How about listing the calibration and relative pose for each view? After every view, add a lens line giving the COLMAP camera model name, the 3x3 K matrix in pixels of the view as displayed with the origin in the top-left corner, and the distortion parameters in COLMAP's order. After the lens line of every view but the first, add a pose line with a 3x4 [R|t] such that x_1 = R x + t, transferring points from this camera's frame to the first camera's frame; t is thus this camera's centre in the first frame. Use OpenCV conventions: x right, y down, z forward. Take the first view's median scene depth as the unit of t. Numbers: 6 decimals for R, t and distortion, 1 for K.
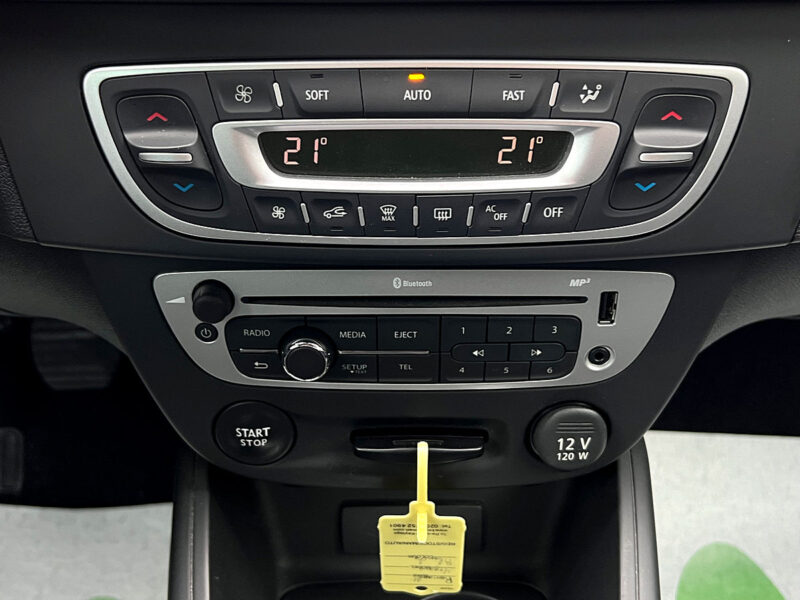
lens RADIAL K [[835.8, 0, 420.8], [0, 835.8, 296.9], [0, 0, 1]] dist [0.011249, 0.000000]
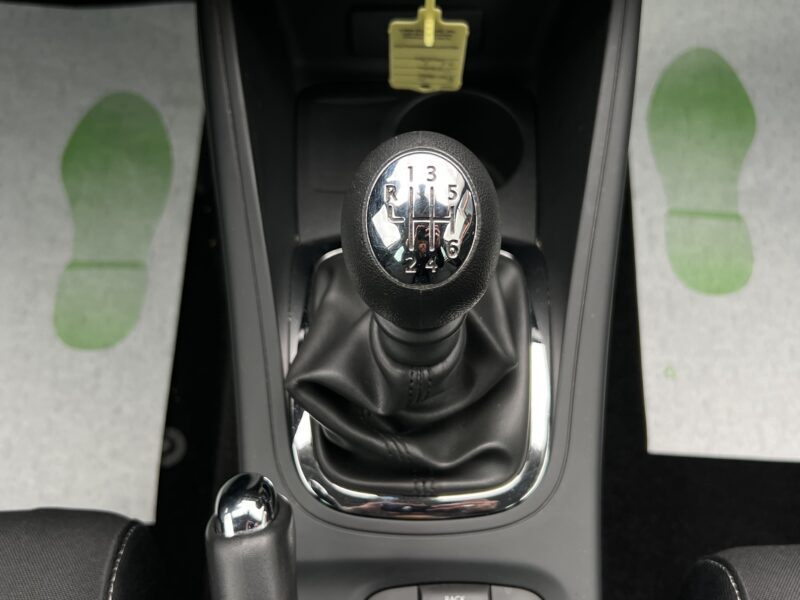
lens RADIAL K [[835.8, 0, 404.5], [0, 835.8, 297.0], [0, 0, 1]] dist [0.011249, 0.000000]
pose [[0.999956, 0.009332, 0.001355, -0.031339], [-0.008553, 0.836943, 0.547224, -0.036450], [0.003973, -0.547211, 0.836985, -0.117432]]
